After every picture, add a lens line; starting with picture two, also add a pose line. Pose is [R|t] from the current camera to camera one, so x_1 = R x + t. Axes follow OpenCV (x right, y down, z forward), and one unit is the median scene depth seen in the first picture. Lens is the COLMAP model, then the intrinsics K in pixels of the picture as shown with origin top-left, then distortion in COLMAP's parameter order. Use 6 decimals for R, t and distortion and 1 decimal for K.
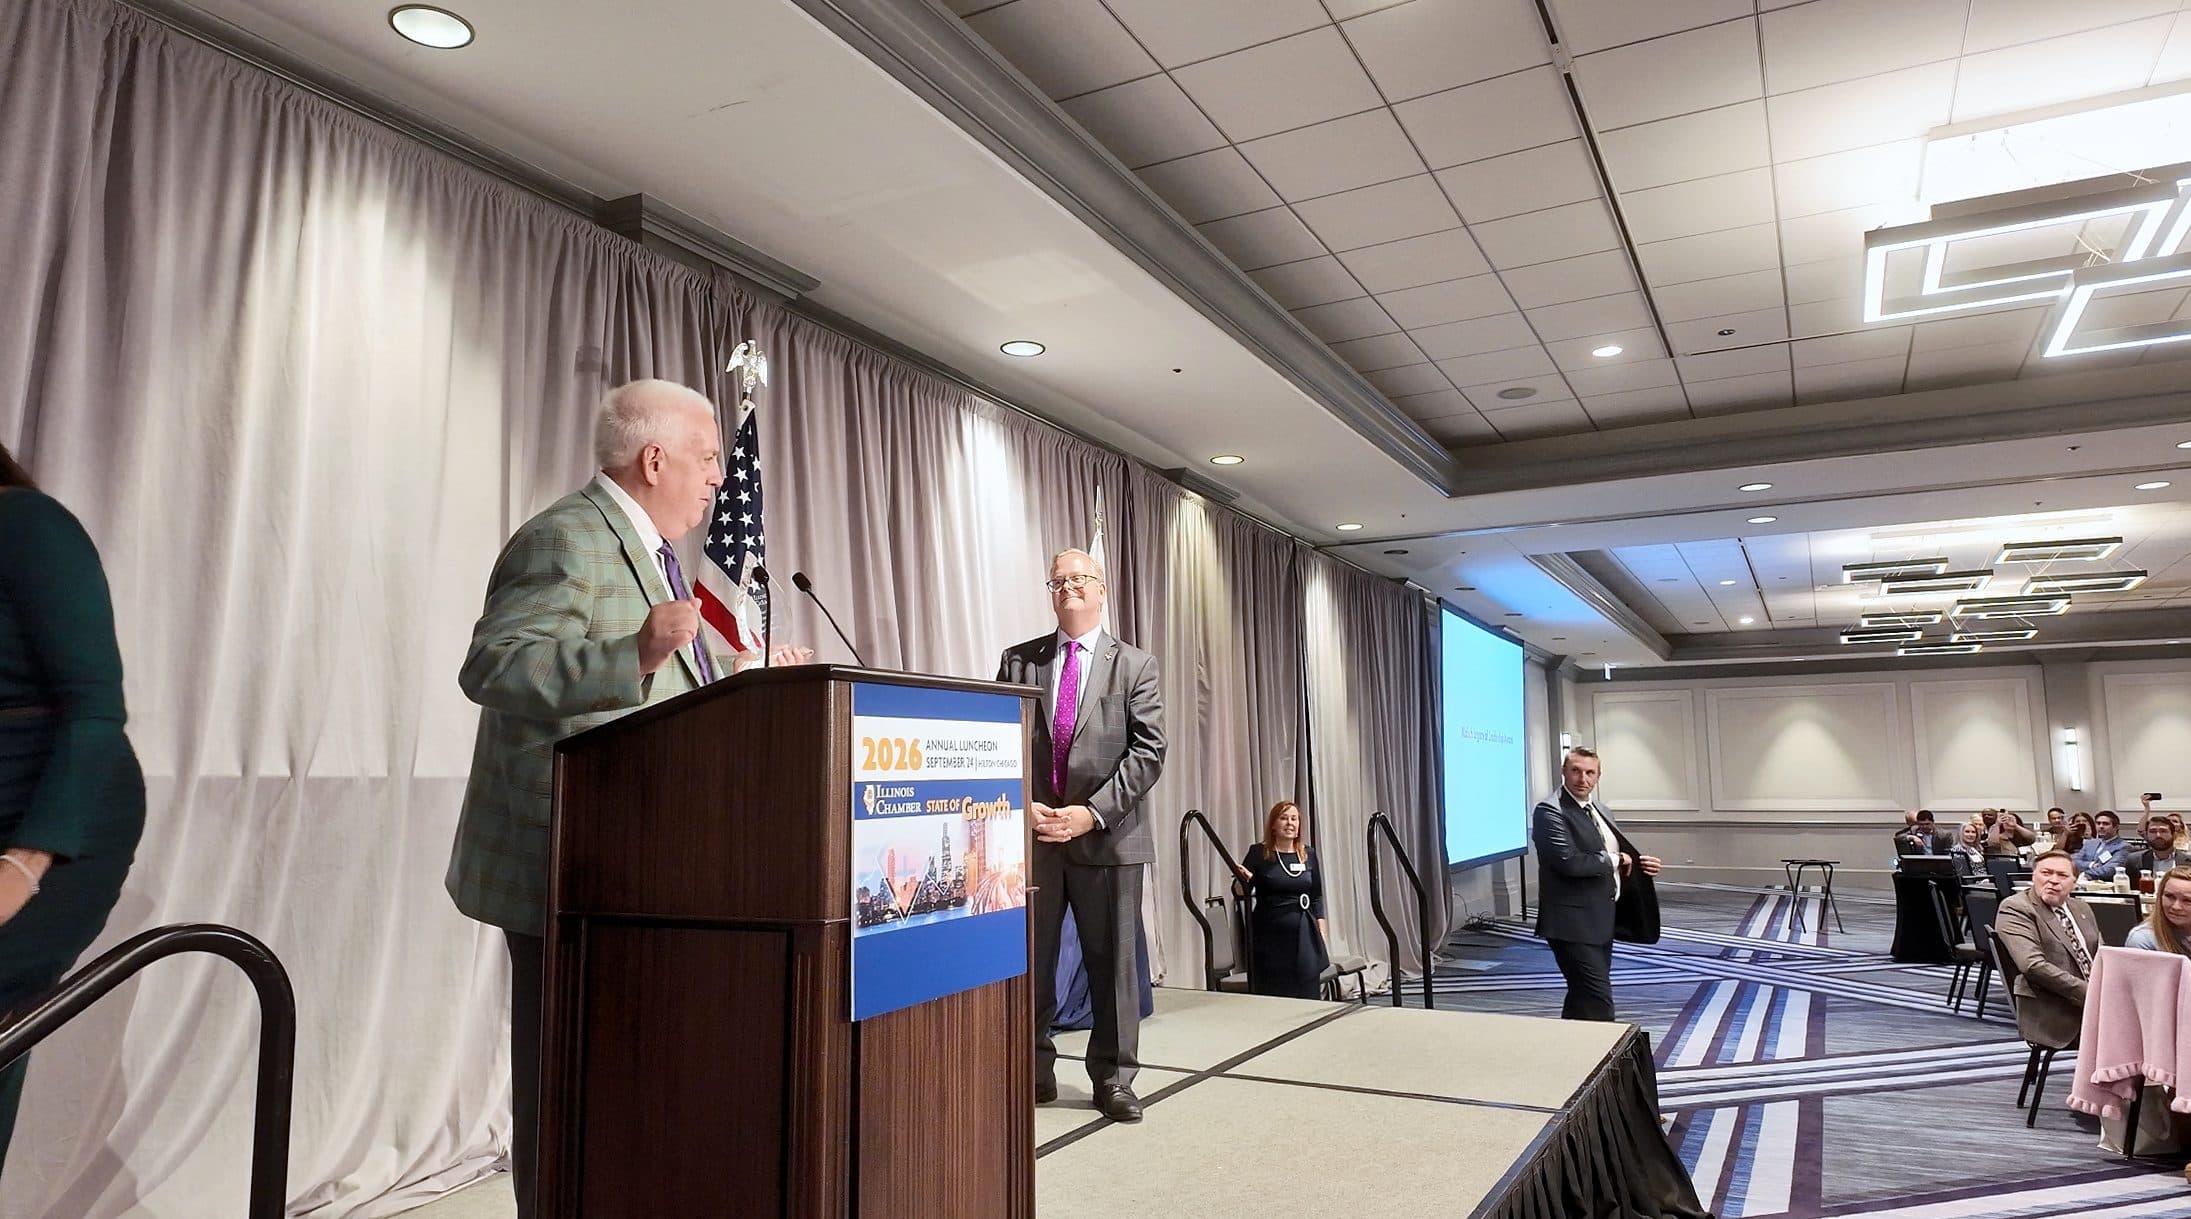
lens RADIAL K [[1344.9, 0, 1098.2], [0, 1344.9, 609.1], [0, 0, 1]] dist [0.055419, -0.069369]
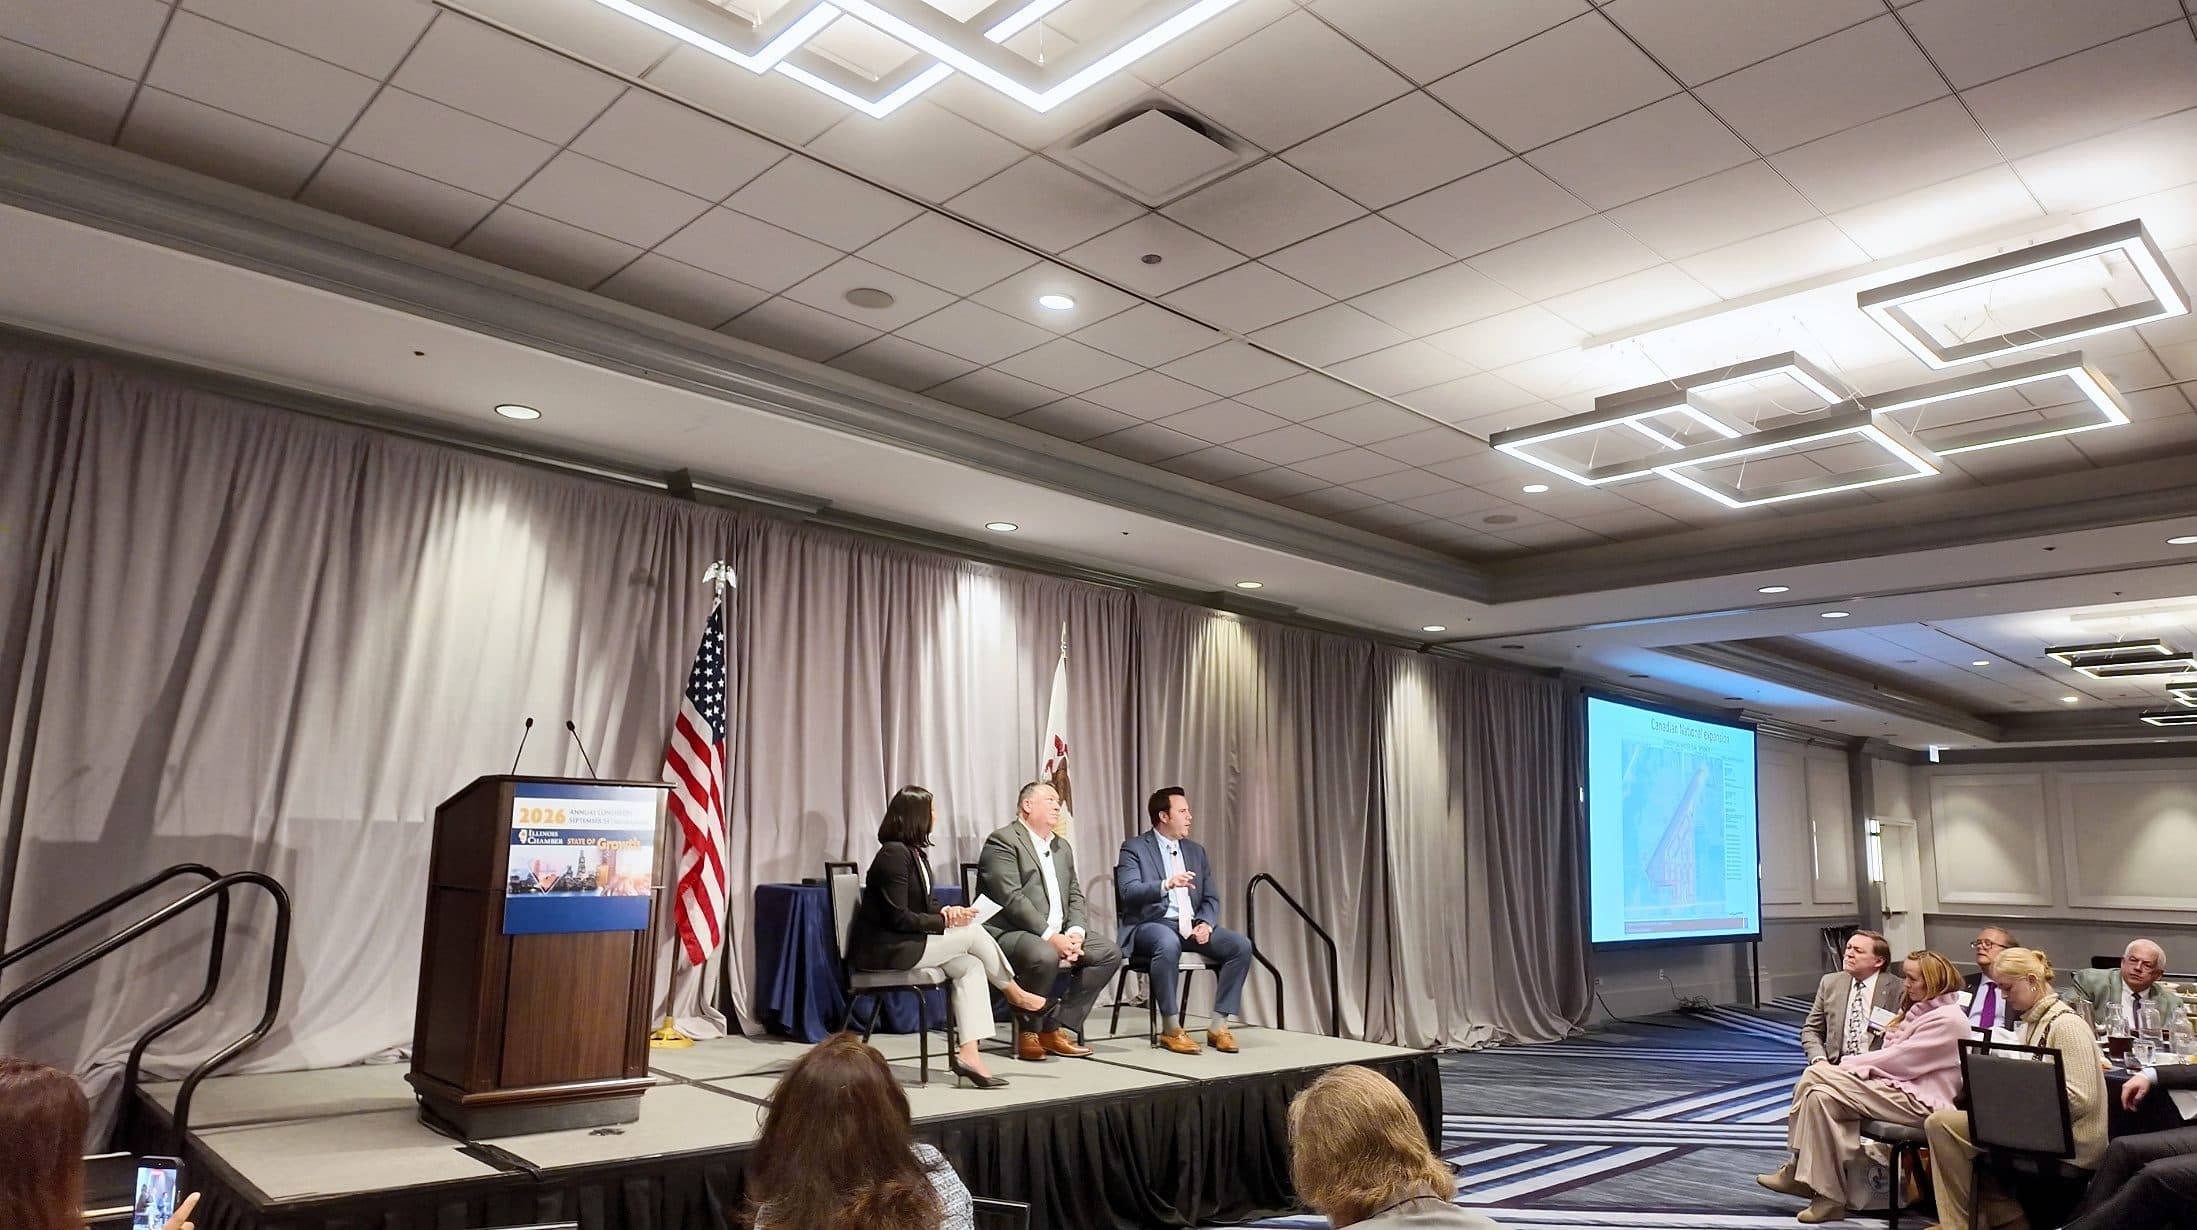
lens RADIAL K [[1337.3, 0, 1098.3], [0, 1337.3, 619.0], [0, 0, 1]] dist [0.071321, -0.101051]
pose [[0.947187, -0.024244, -0.319765, 0.511868], [0.009999, 0.998886, -0.046116, -0.036441], [0.320527, 0.040483, 0.946374, -0.286033]]
